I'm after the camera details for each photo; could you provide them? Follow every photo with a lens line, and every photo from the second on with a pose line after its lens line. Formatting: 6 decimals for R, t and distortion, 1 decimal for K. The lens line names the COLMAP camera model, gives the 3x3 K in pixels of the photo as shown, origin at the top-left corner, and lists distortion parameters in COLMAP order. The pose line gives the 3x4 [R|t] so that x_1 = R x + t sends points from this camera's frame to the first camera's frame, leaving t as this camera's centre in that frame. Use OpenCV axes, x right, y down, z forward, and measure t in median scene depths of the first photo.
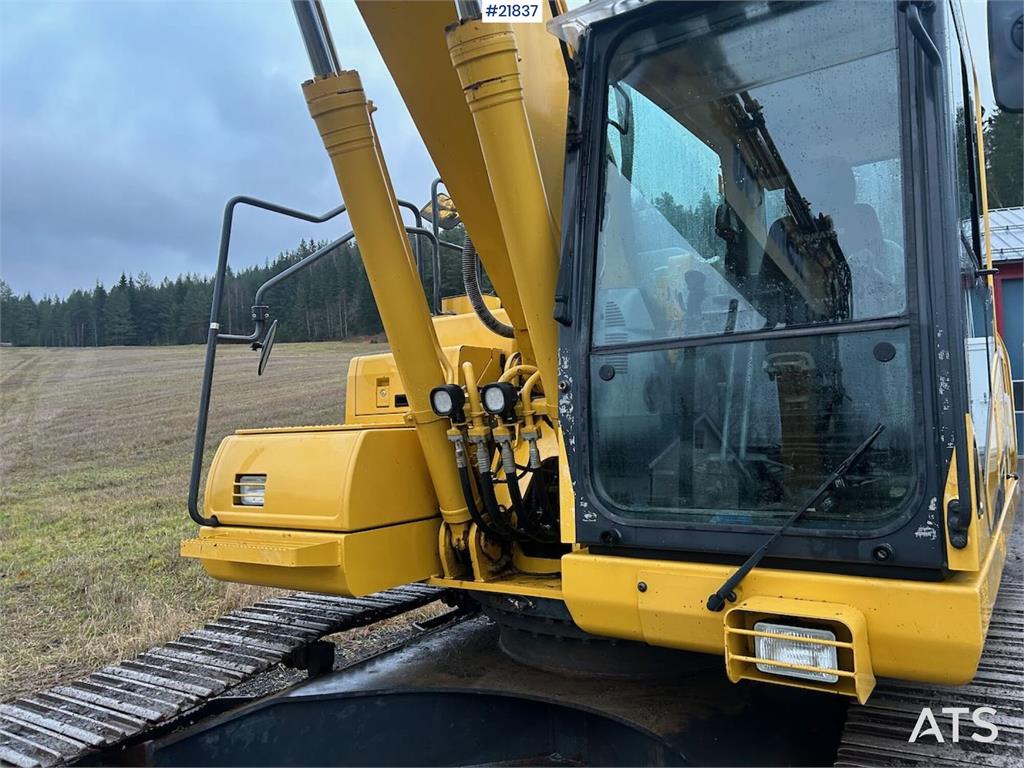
lens RADIAL K [[768.7, 0, 520.7], [0, 768.7, 381.4], [0, 0, 1]] dist [0.055646, -0.062293]
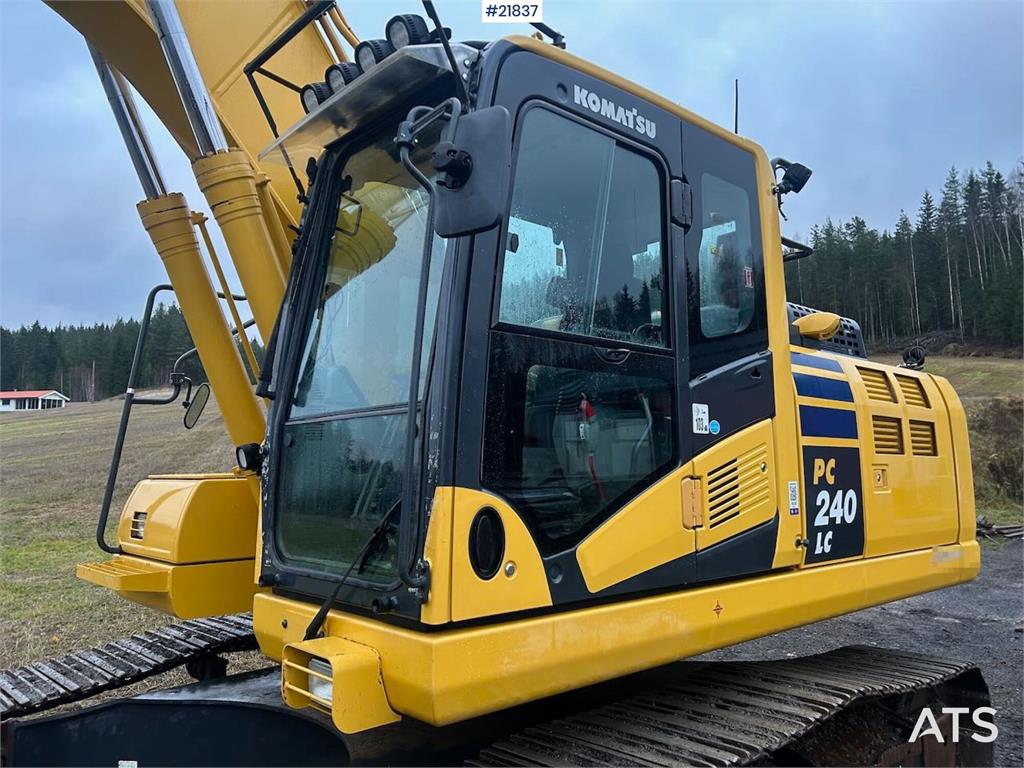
lens RADIAL K [[768.7, 0, 499.4], [0, 768.7, 374.9], [0, 0, 1]] dist [0.055646, -0.062293]
pose [[0.965731, -0.007684, -0.259431, 0.033138], [-0.006514, 0.998529, -0.053825, -0.002250], [0.259463, 0.053671, 0.964261, -0.003219]]
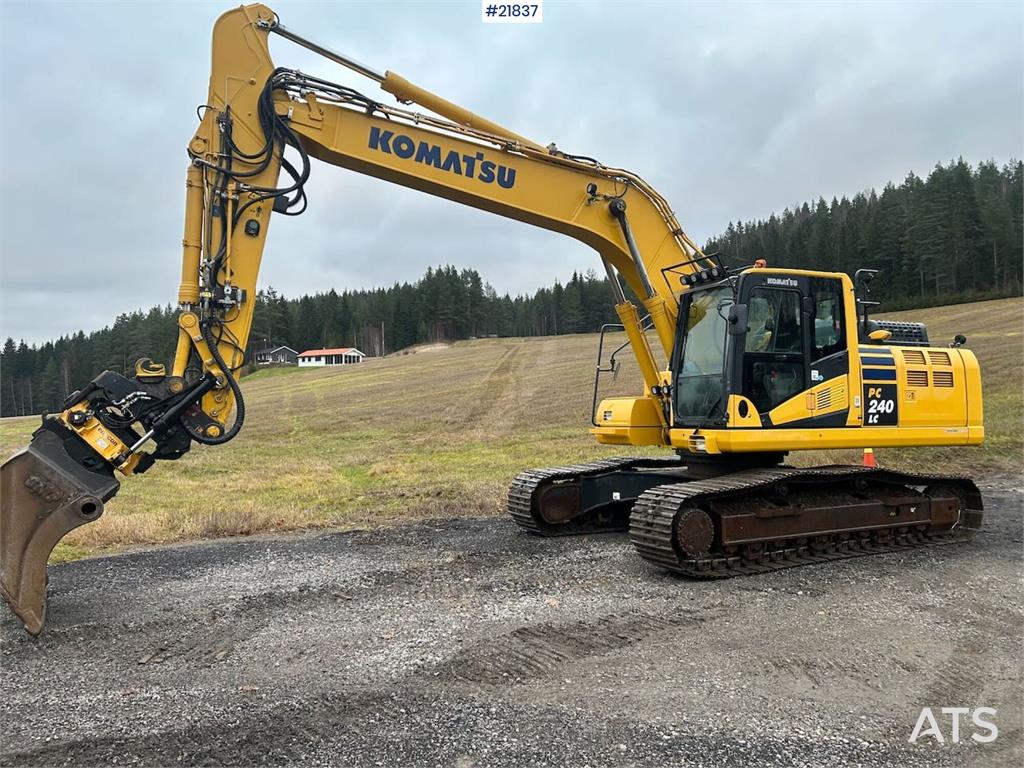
lens RADIAL K [[768.7, 0, 506.1], [0, 768.7, 377.0], [0, 0, 1]] dist [0.055646, -0.062293]
pose [[0.844803, -0.005463, -0.535049, 0.067374], [0.017147, 0.999711, 0.016867, -0.005925], [0.534802, -0.023423, 0.844653, -0.129844]]
